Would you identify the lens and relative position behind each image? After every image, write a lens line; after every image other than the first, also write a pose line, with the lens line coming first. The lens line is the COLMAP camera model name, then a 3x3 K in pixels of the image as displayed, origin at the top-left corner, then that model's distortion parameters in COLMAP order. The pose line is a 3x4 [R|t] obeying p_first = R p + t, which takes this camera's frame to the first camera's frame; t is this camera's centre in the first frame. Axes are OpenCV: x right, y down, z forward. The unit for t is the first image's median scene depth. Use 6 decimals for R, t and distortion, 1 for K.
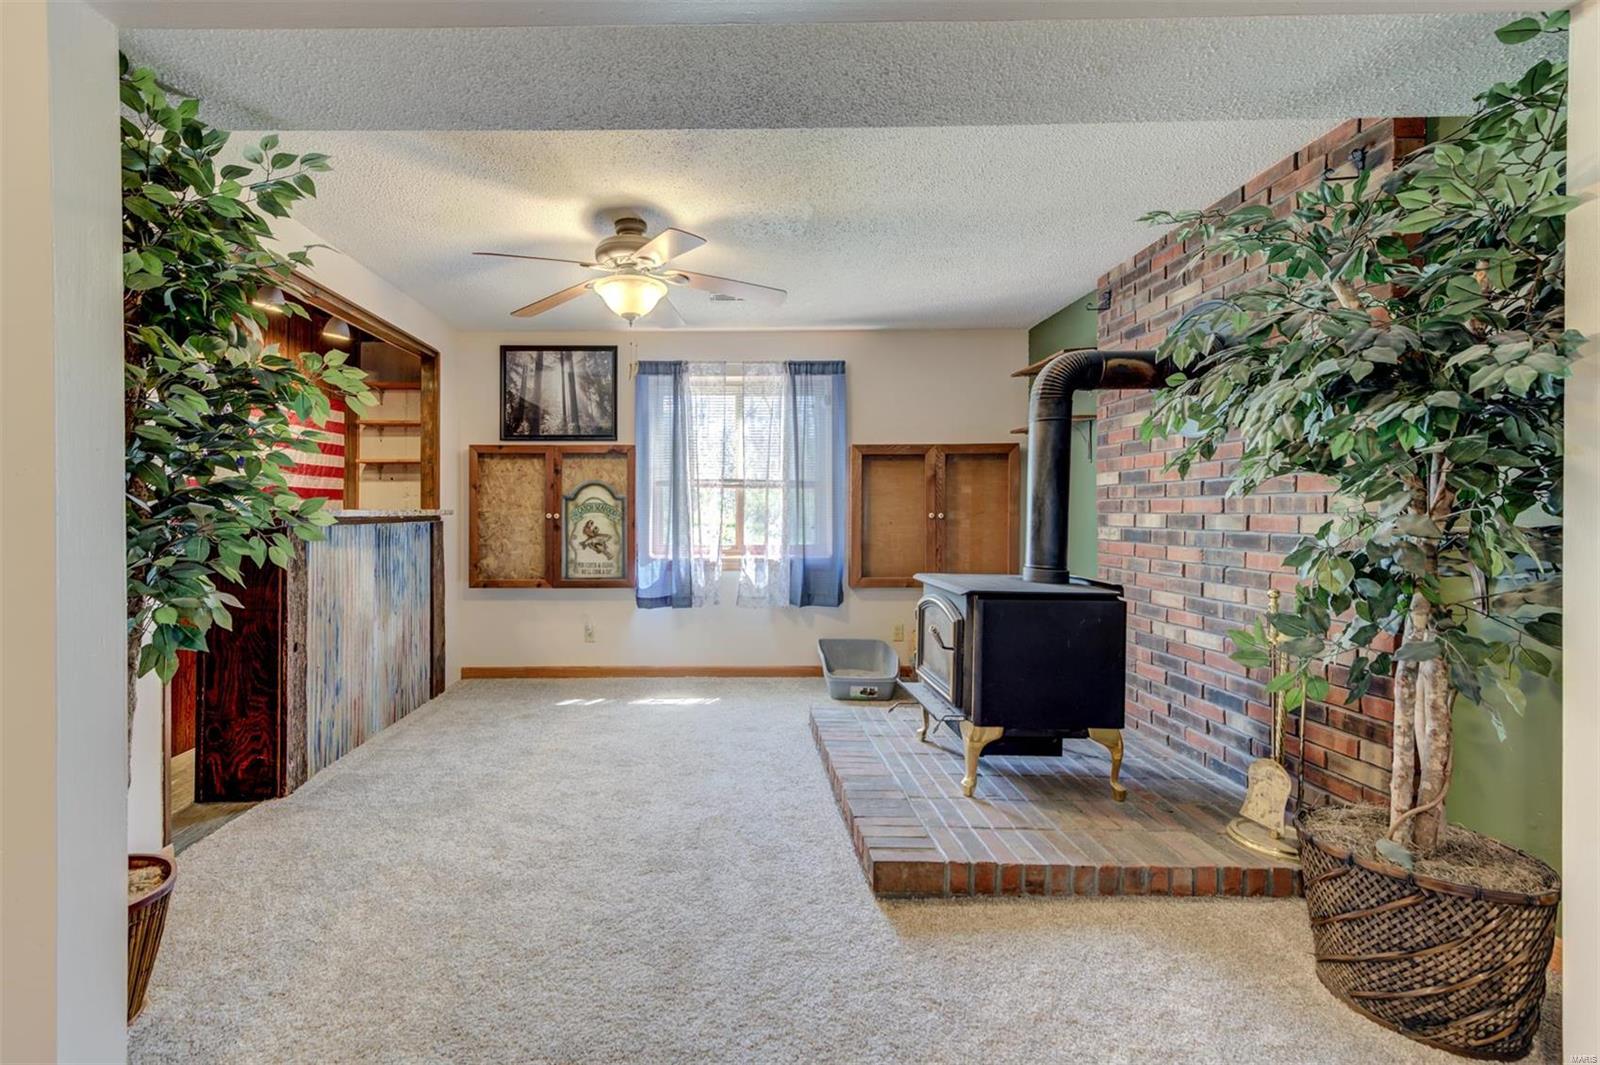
lens RADIAL K [[639.0, 0, 752.6], [0, 639.0, 511.6], [0, 0, 1]] dist [0.007366, -0.001939]
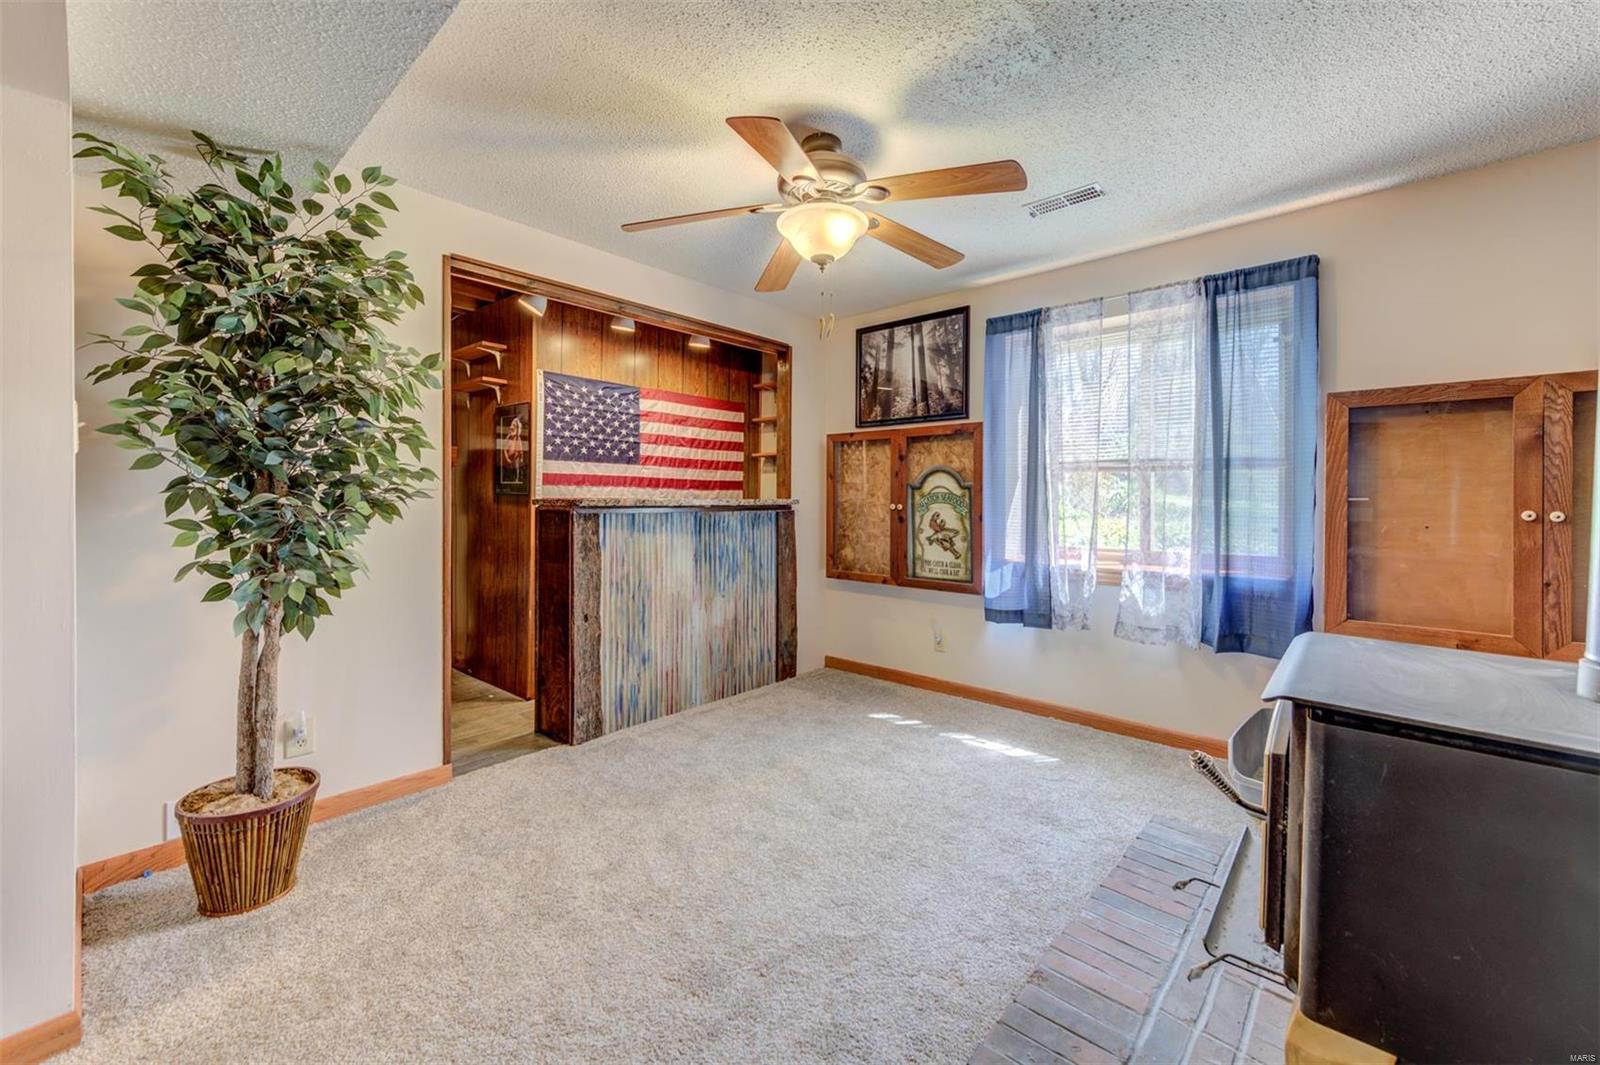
lens RADIAL K [[639.0, 0, 790.4], [0, 639.0, 502.7], [0, 0, 1]] dist [0.007366, -0.001939]
pose [[0.741004, 0.009277, -0.671436, 0.185625], [-0.007116, 0.999957, 0.005963, -0.003382], [0.671462, 0.000359, 0.741038, 0.221234]]
